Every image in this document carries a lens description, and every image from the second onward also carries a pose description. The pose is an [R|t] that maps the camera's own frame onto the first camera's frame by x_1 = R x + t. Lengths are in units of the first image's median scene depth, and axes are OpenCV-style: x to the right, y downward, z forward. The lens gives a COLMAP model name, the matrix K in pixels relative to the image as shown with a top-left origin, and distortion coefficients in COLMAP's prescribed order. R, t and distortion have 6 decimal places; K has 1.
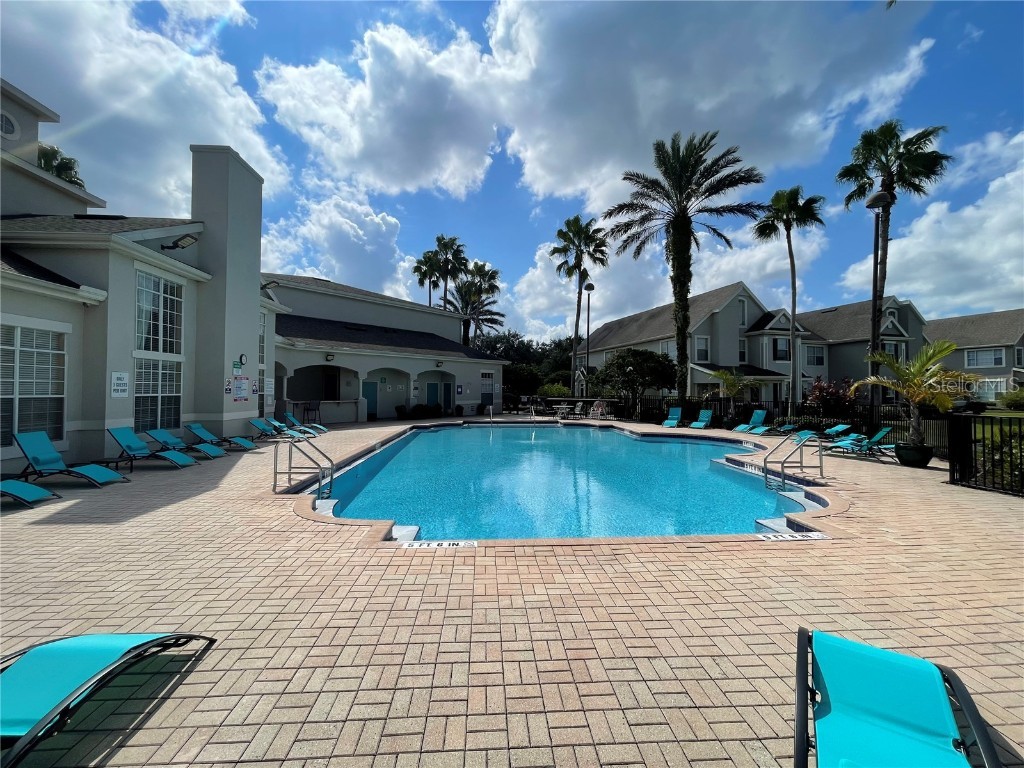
lens RADIAL K [[406.5, 0, 510.7], [0, 406.5, 382.0], [0, 0, 1]] dist [-0.002005, -0.000425]
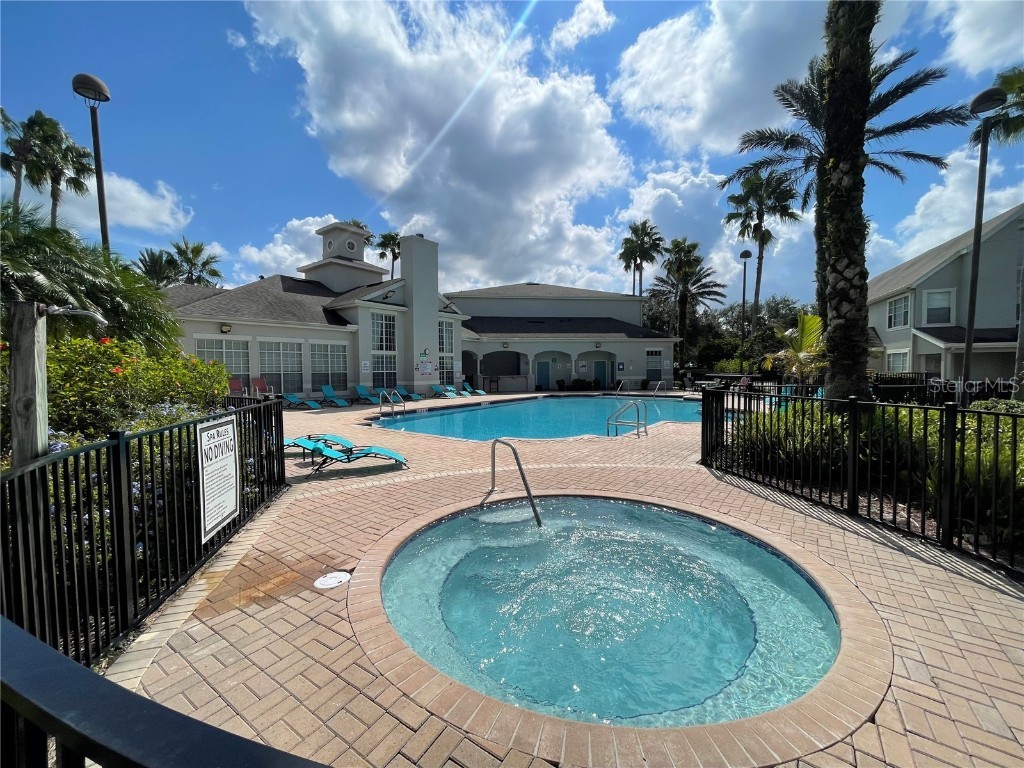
lens RADIAL K [[406.5, 0, 510.7], [0, 406.5, 382.0], [0, 0, 1]] dist [-0.002005, -0.000425]
pose [[0.776204, 0.015124, -0.630301, 0.685091], [0.021286, 0.998514, 0.050173, -0.003692], [0.630123, -0.052362, 0.774728, -0.143182]]
